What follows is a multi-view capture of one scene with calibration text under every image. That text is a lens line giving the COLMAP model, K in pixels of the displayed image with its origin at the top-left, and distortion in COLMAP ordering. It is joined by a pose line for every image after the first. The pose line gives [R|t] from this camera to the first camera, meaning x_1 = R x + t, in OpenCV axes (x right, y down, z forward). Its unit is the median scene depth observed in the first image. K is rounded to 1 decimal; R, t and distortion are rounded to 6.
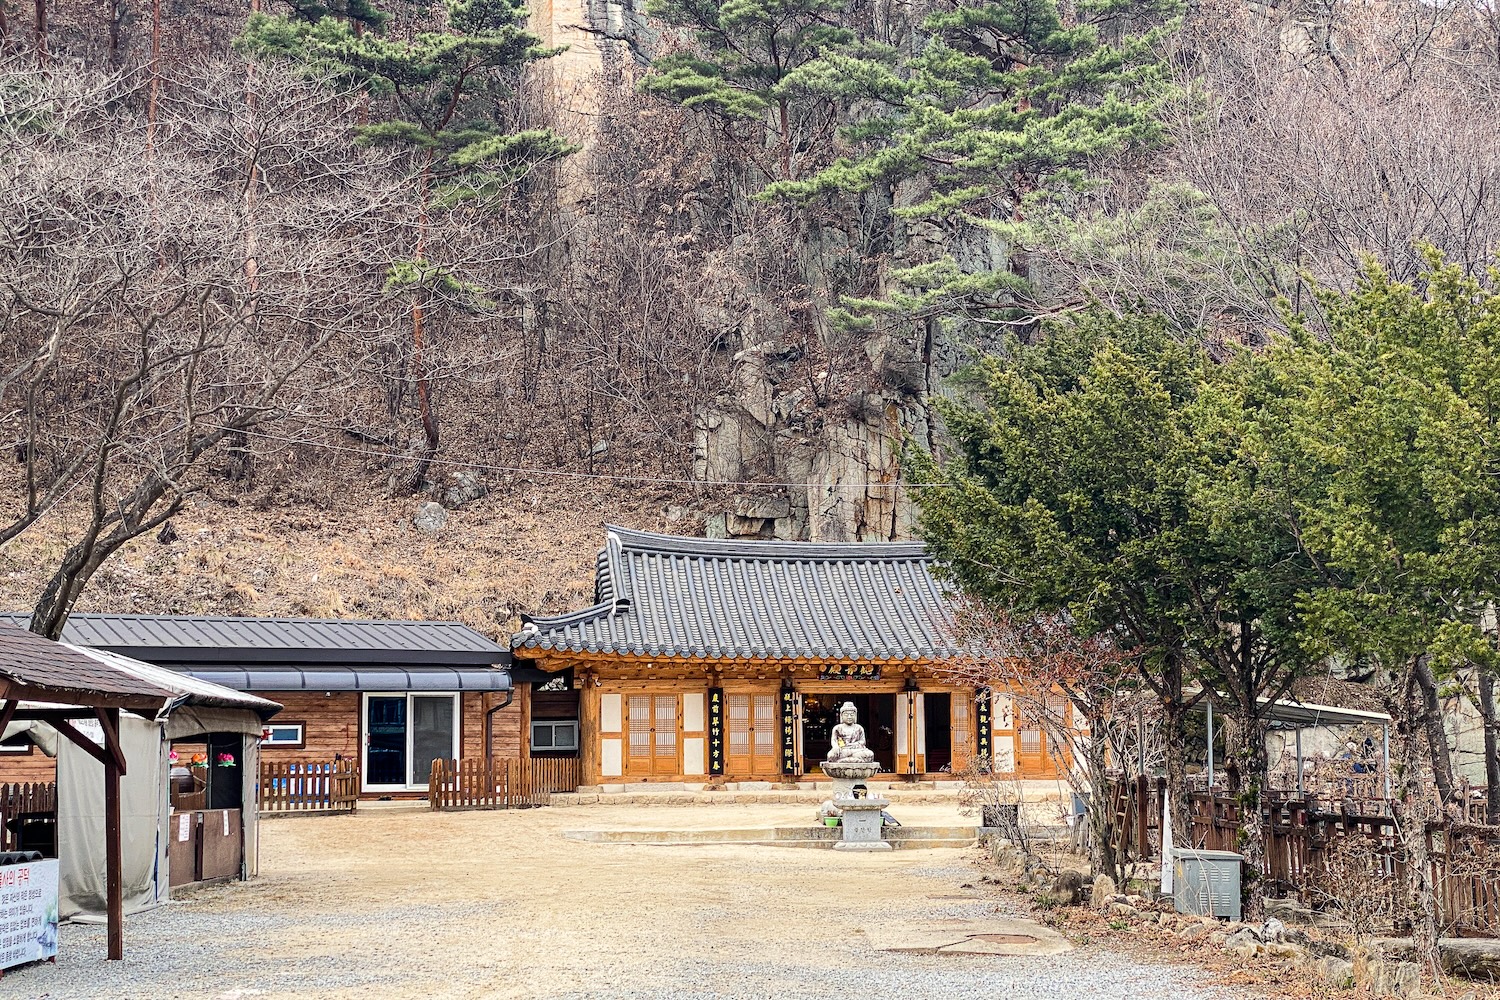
lens RADIAL K [[2167.3, 0, 750.0], [0, 2167.3, 500.0], [0, 0, 1]] dist [0.070415, 0.068706]
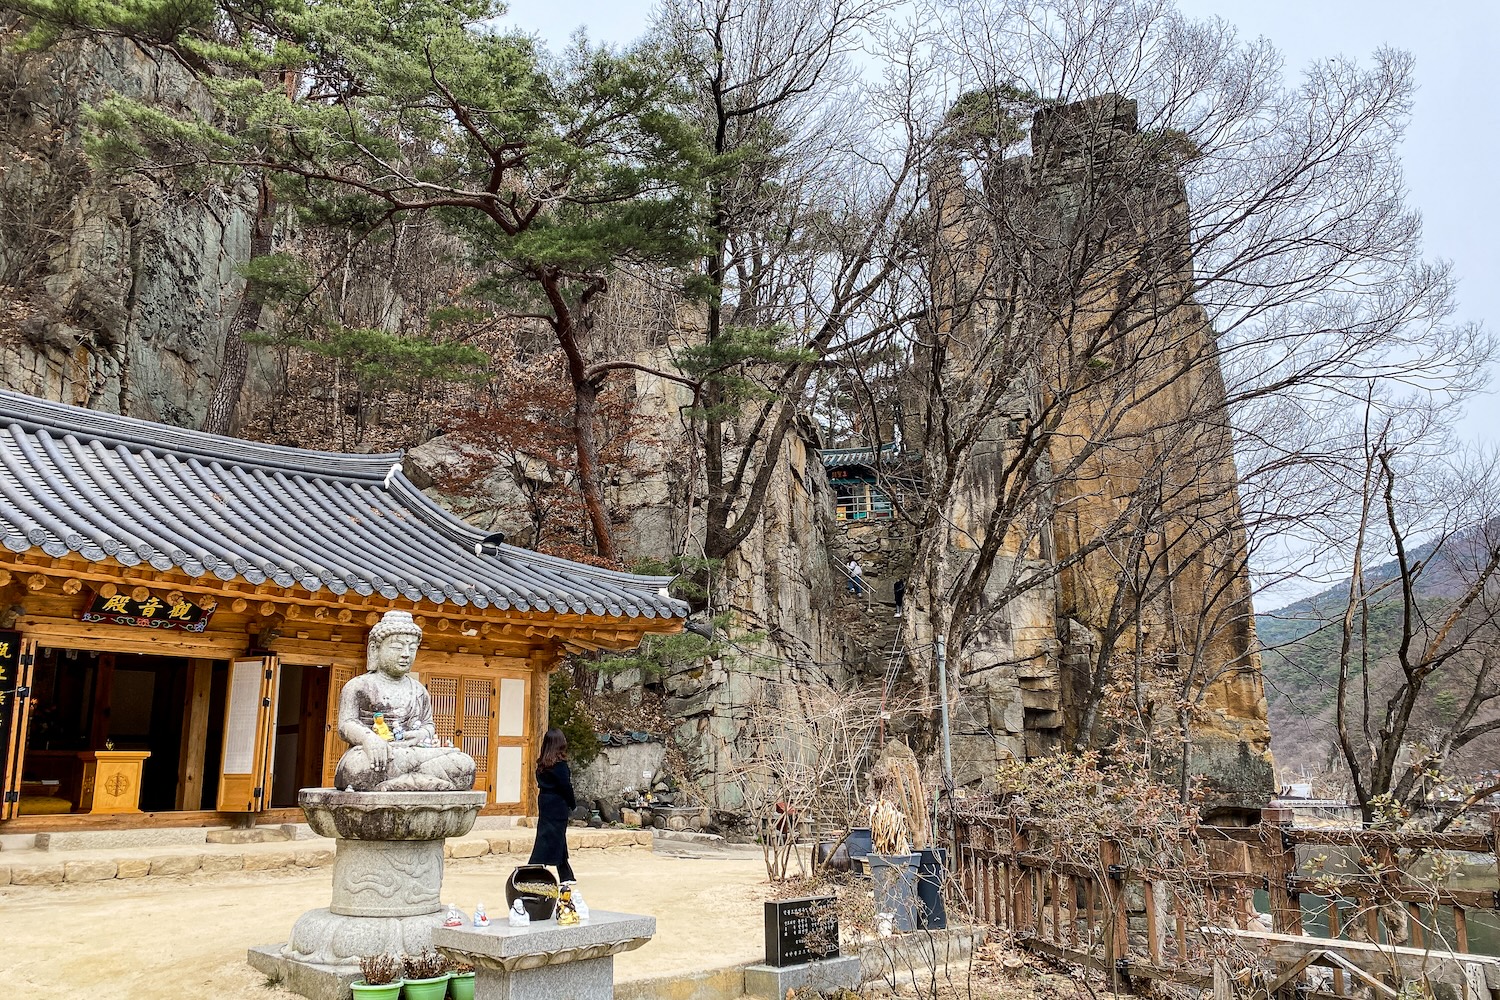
lens RADIAL K [[1131.8, 0, 752.9], [0, 1131.8, 525.3], [0, 0, 1]] dist [0.004995, -0.005685]
pose [[0.736668, 0.147454, 0.659983, -0.028227], [-0.075808, 0.987794, -0.136077, 0.085080], [-0.671992, 0.050212, 0.738854, 0.706065]]
